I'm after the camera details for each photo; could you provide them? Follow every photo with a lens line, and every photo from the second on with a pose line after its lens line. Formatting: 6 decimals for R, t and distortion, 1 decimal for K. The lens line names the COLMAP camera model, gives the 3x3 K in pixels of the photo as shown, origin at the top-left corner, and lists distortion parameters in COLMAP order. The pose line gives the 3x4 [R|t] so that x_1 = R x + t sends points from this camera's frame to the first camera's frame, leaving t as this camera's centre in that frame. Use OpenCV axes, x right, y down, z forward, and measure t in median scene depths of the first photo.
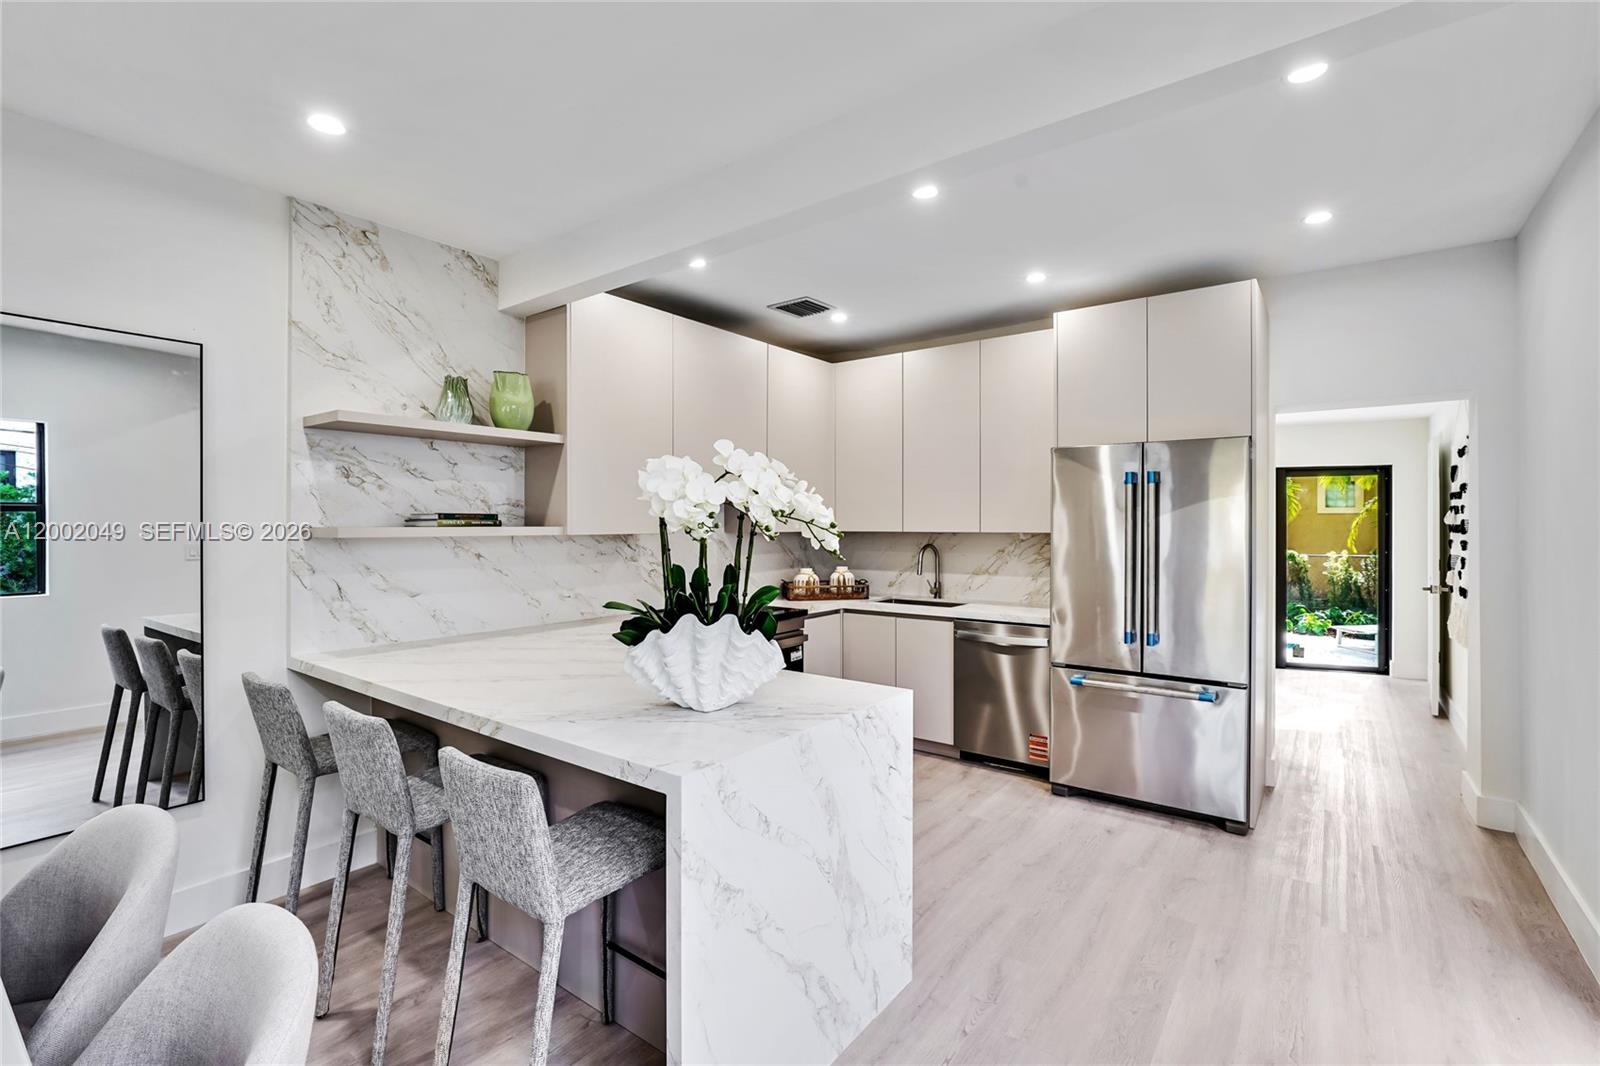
lens RADIAL K [[702.2, 0, 837.5], [0, 702.2, 525.7], [0, 0, 1]] dist [-0.004260, -0.000240]
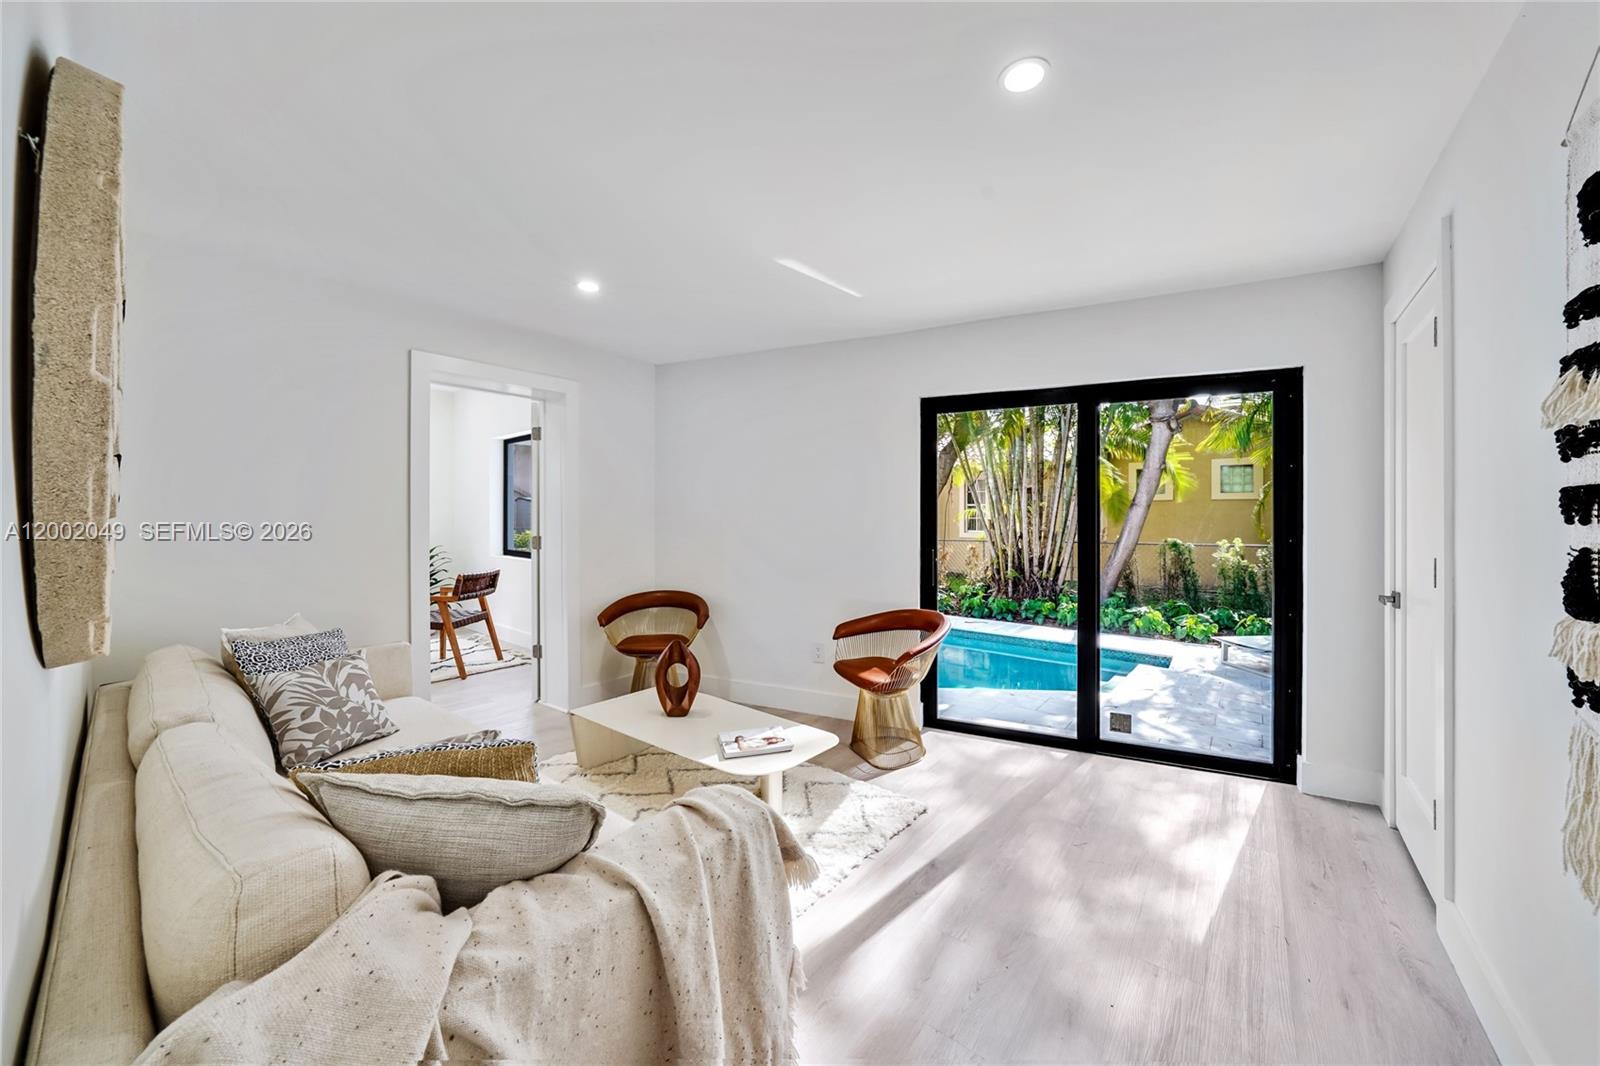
lens RADIAL K [[567.7, 0, 798.0], [0, 567.7, 517.6], [0, 0, 1]] dist [-0.006157, 0.002421]
pose [[0.998803, 0.002260, -0.048858, 0.836839], [-0.002286, 0.999997, -0.000480, 0.041657], [0.048857, 0.000591, 0.998806, 1.070822]]
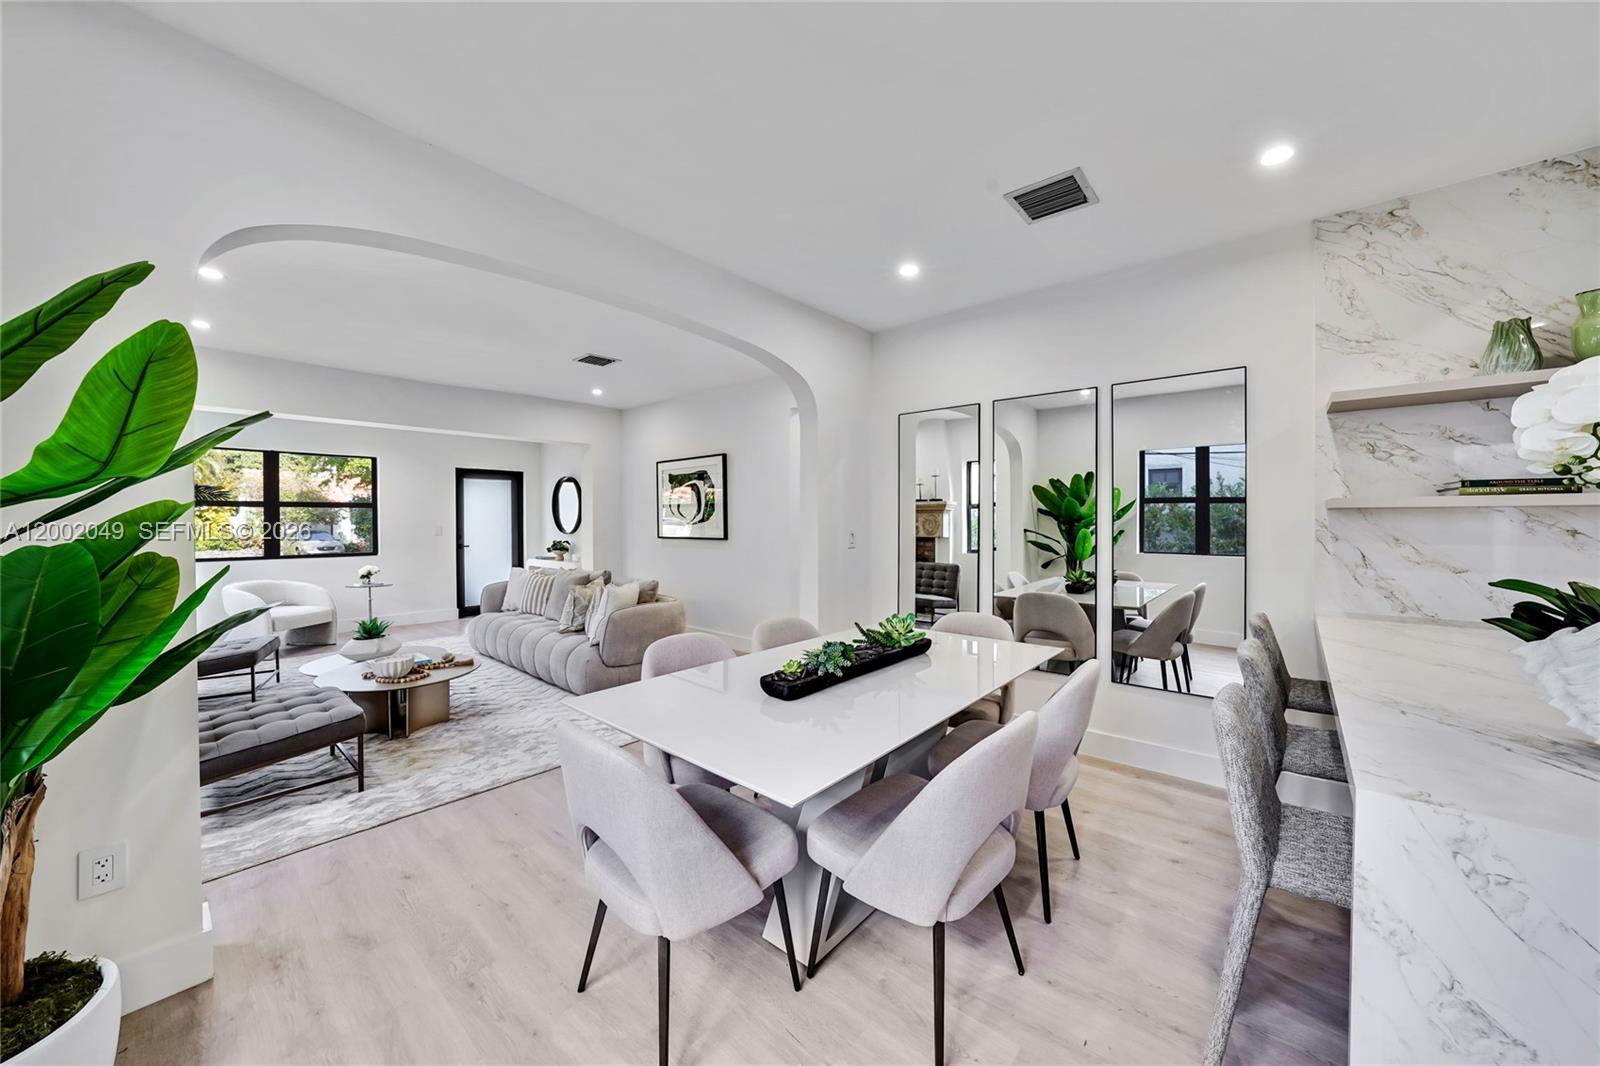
lens RADIAL K [[567.7, 0, 824.7], [0, 567.7, 522.1], [0, 0, 1]] dist [-0.006157, 0.002421]
pose [[-0.066050, 0.005150, -0.997803, 0.172227], [0.001630, 0.999986, 0.005053, 0.024851], [0.997815, -0.001293, -0.066058, 0.183051]]
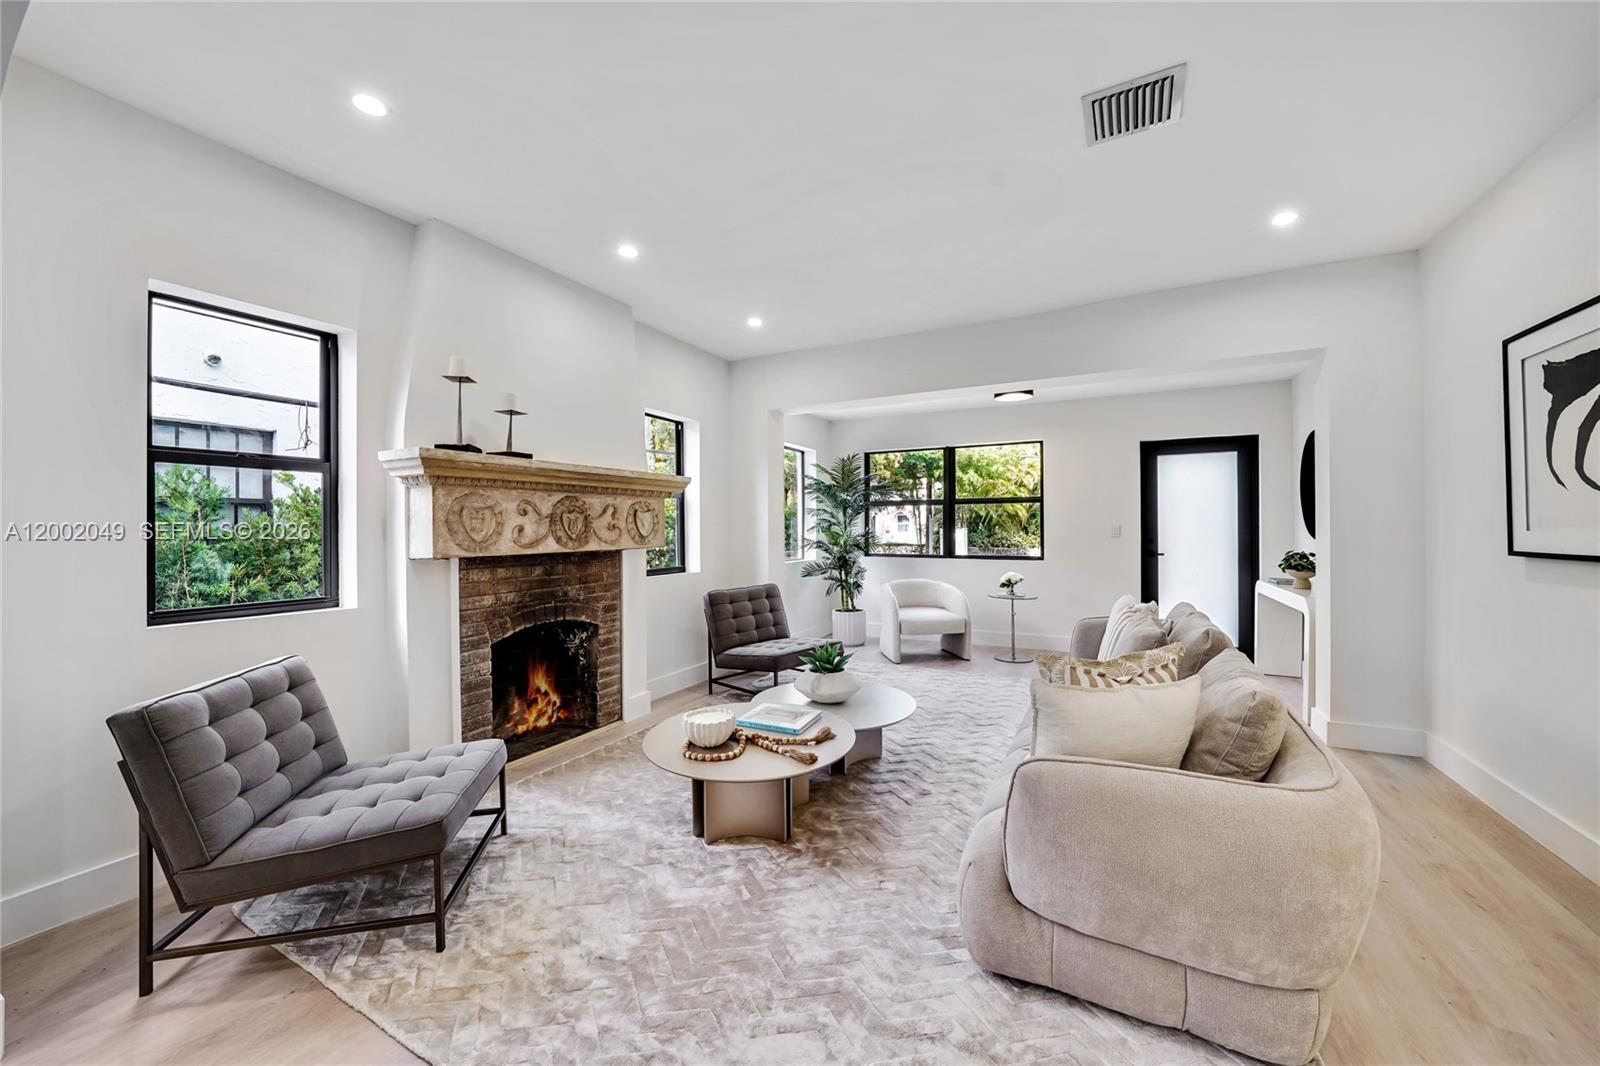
lens RADIAL K [[592.5, 0, 796.5], [0, 592.5, 526.9], [0, 0, 1]] dist [-0.003682, -0.000046]
pose [[-0.989745, 0.006745, -0.142686, -0.775295], [0.006528, 0.999977, 0.001990, 0.045701], [0.142697, 0.001039, -0.989766, 0.064880]]
